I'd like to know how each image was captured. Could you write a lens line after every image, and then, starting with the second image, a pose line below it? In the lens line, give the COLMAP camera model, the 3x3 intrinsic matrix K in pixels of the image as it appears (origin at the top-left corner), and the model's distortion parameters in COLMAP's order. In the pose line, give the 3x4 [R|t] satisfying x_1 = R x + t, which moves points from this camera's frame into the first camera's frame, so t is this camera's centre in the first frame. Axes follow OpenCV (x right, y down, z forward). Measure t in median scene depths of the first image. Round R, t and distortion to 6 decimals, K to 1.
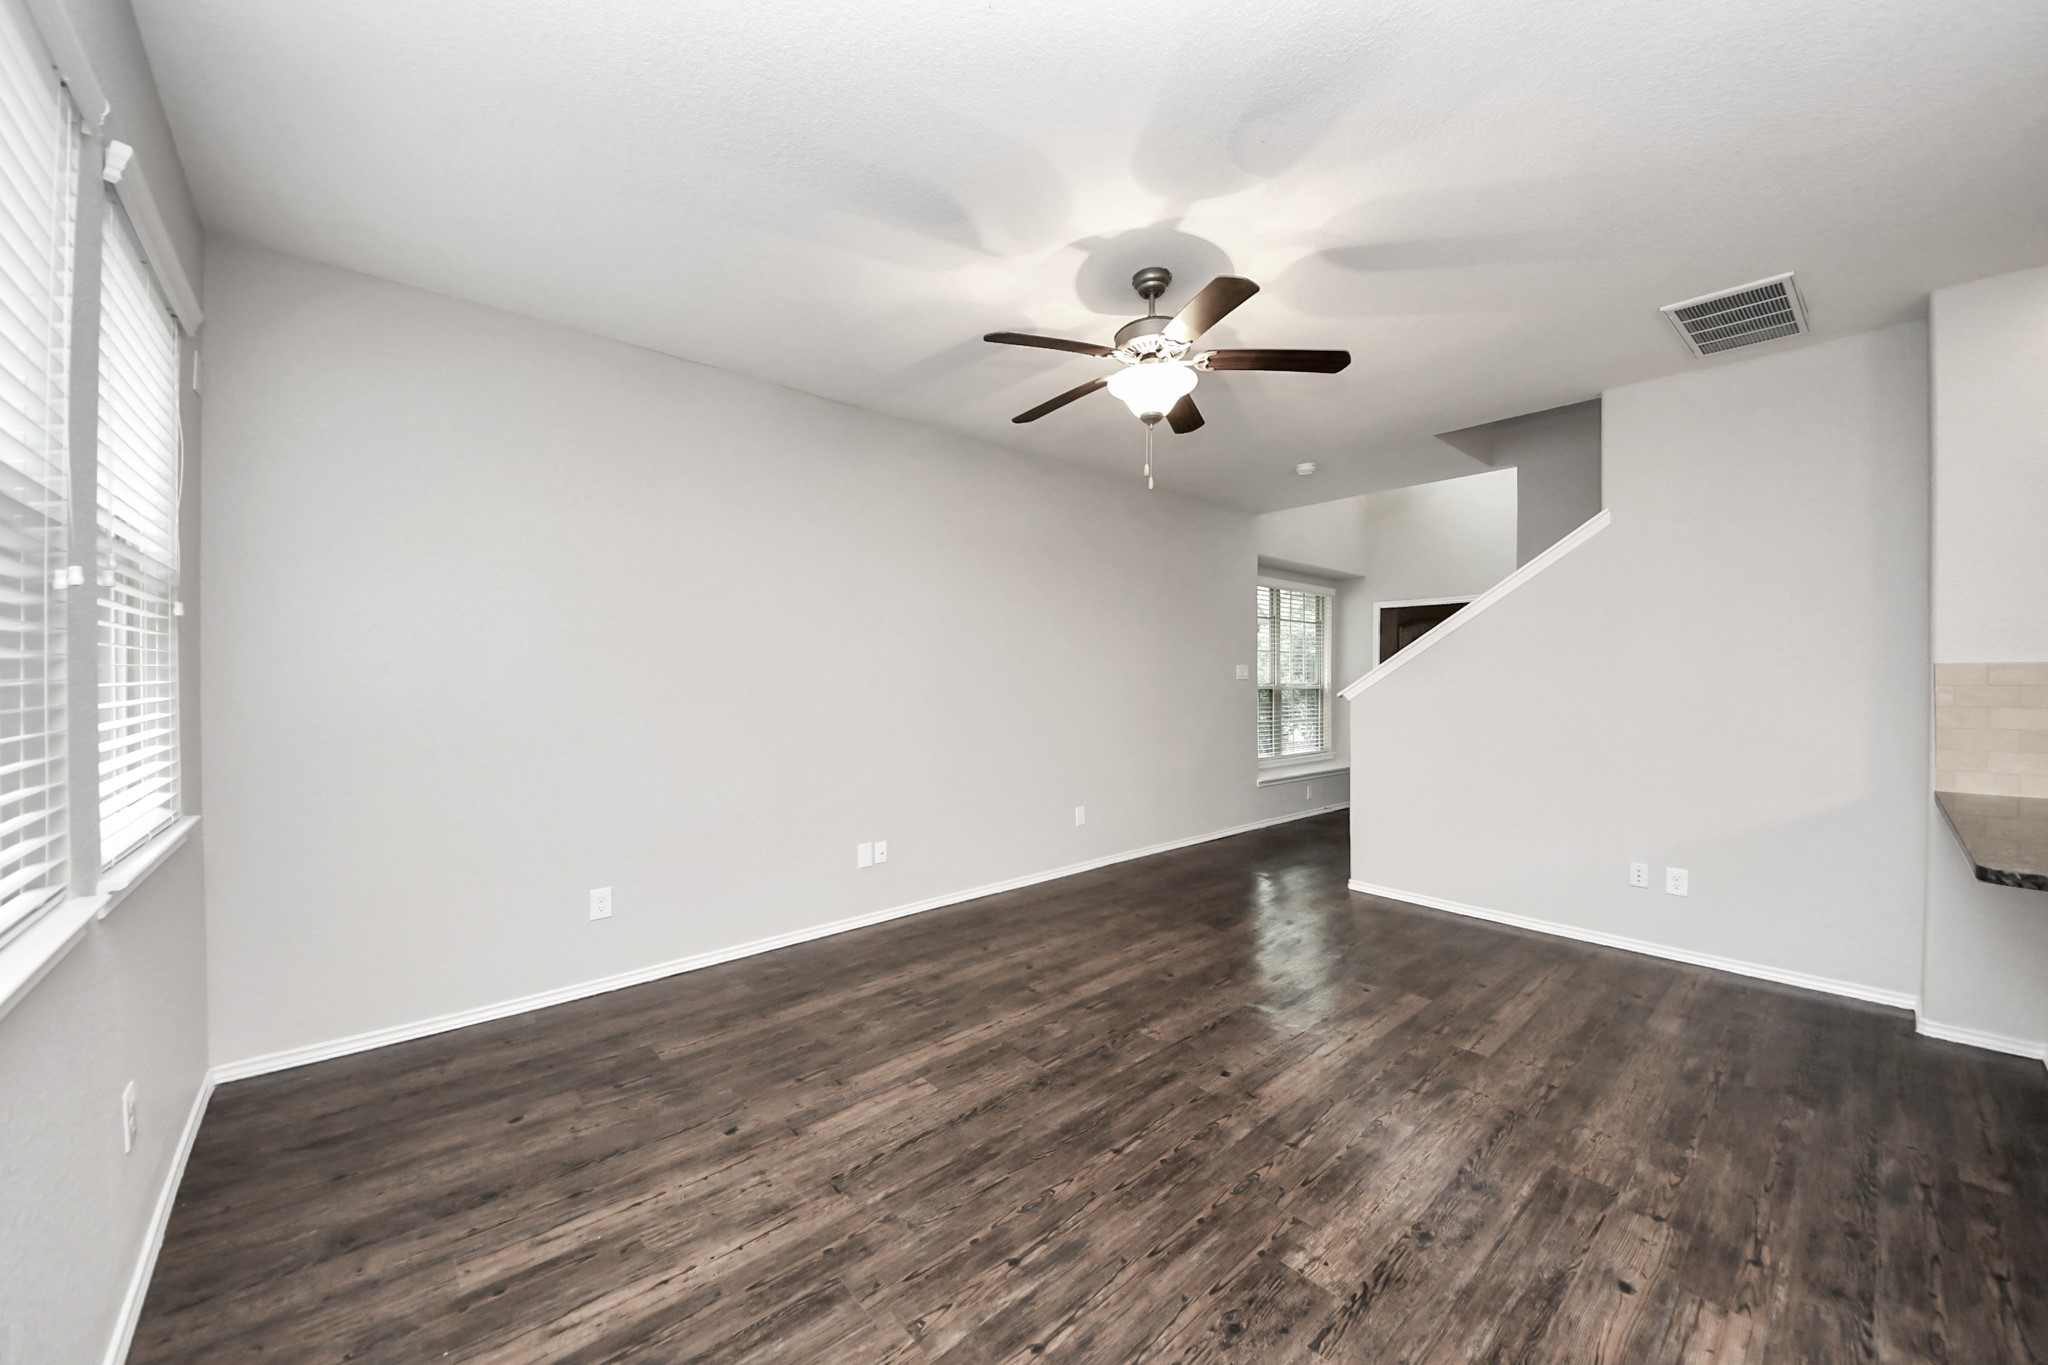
lens RADIAL K [[742.2, 0, 1019.8], [0, 742.2, 681.7], [0, 0, 1]] dist [0.062274, -0.032837]
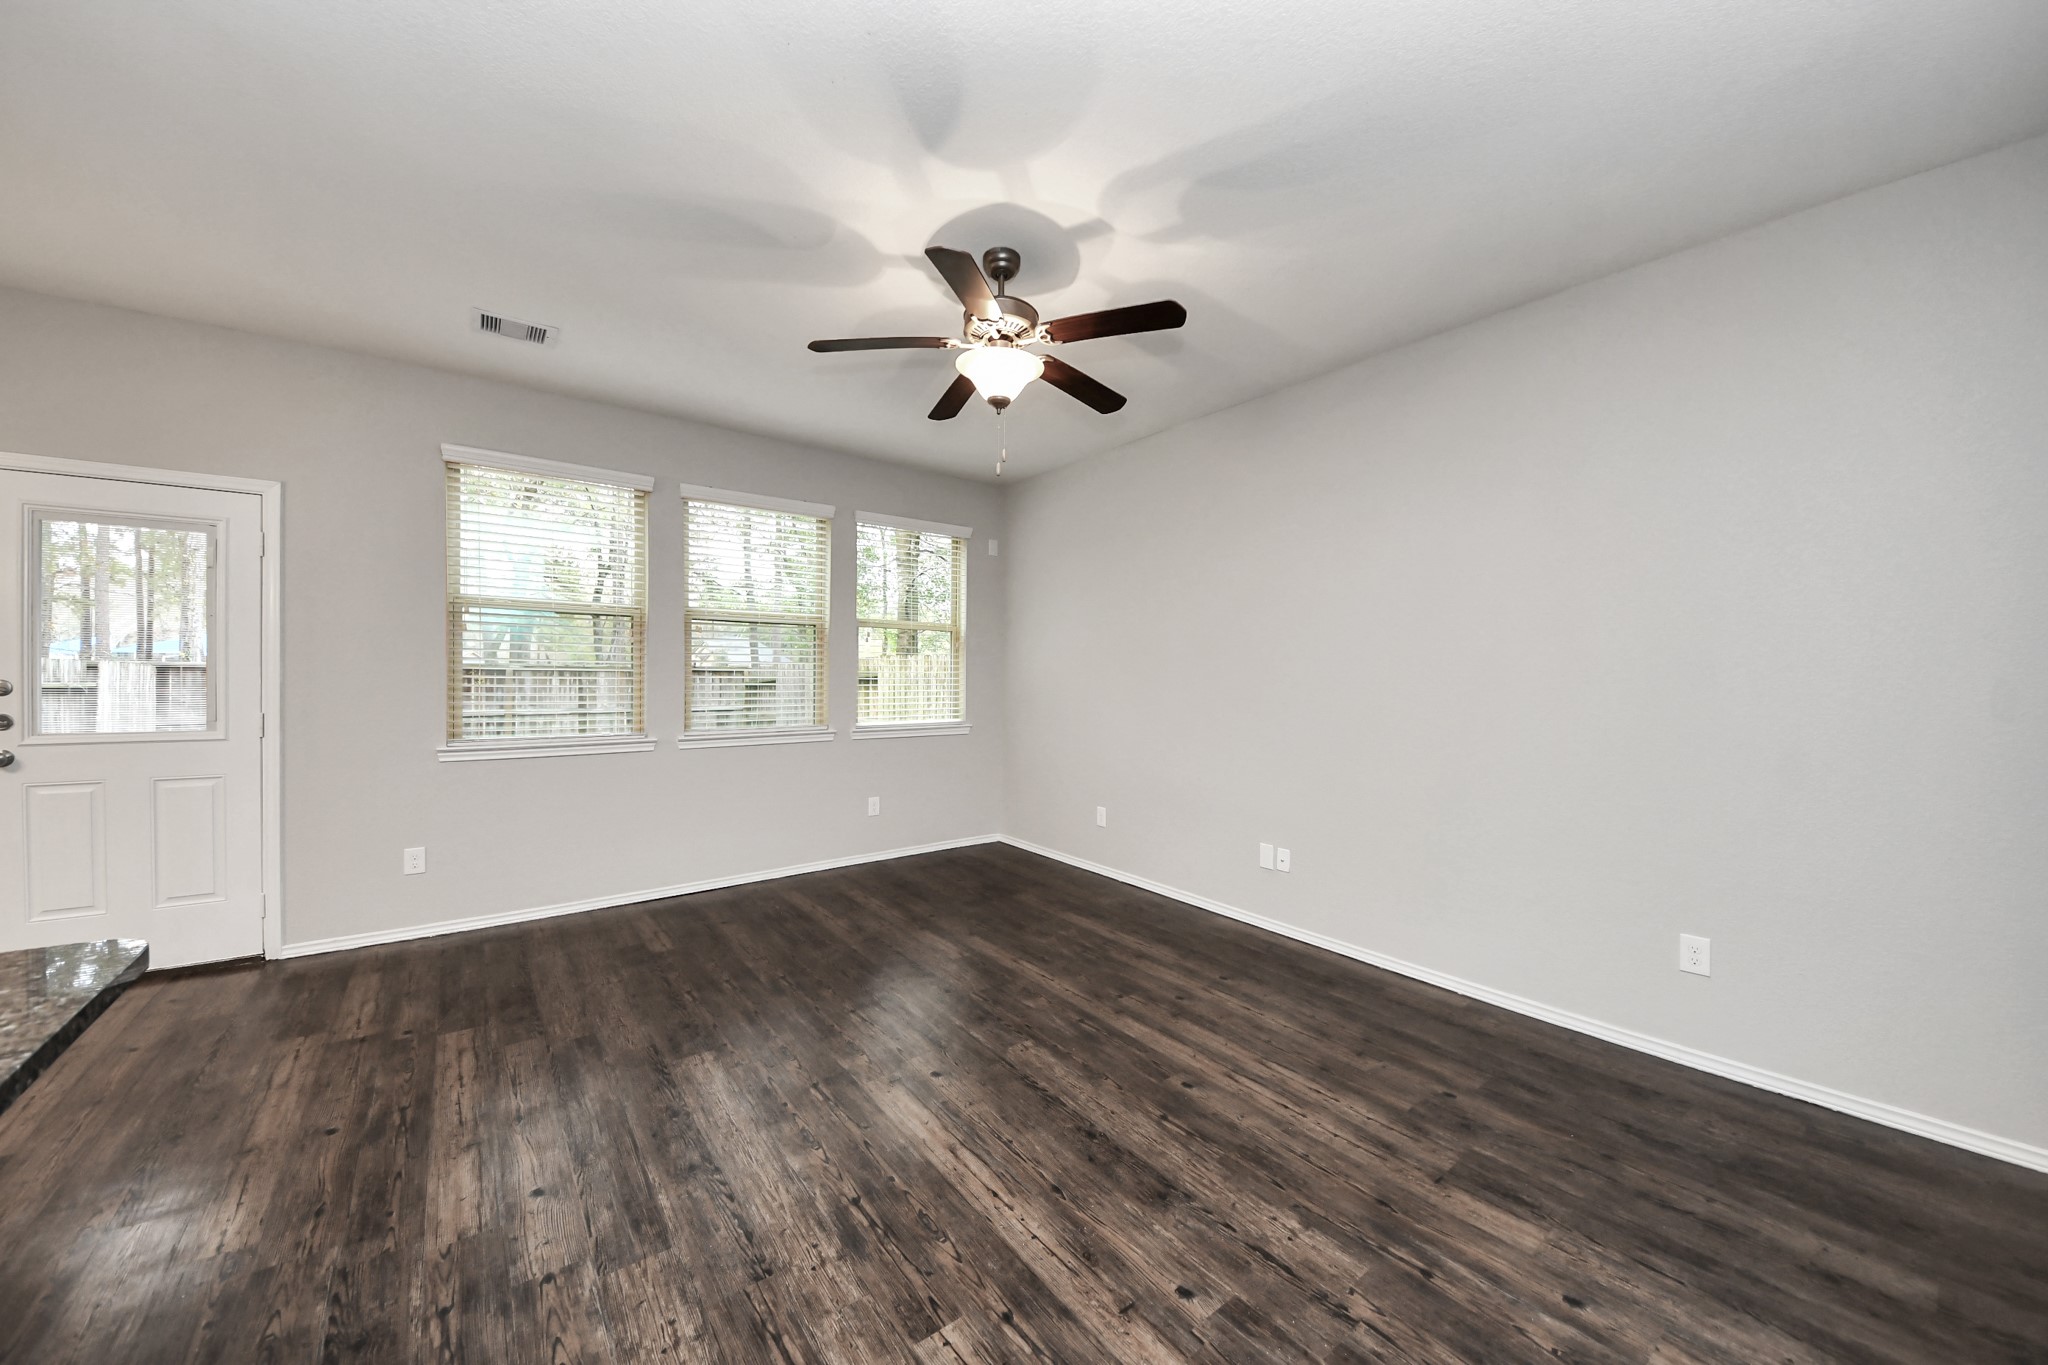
lens RADIAL K [[742.2, 0, 1019.8], [0, 742.2, 681.7], [0, 0, 1]] dist [0.062274, -0.032837]
pose [[-0.084815, 0.007063, -0.996372, 1.152282], [-0.011889, 0.999897, 0.008100, 0.003801], [0.996326, 0.012533, -0.084723, 1.114091]]
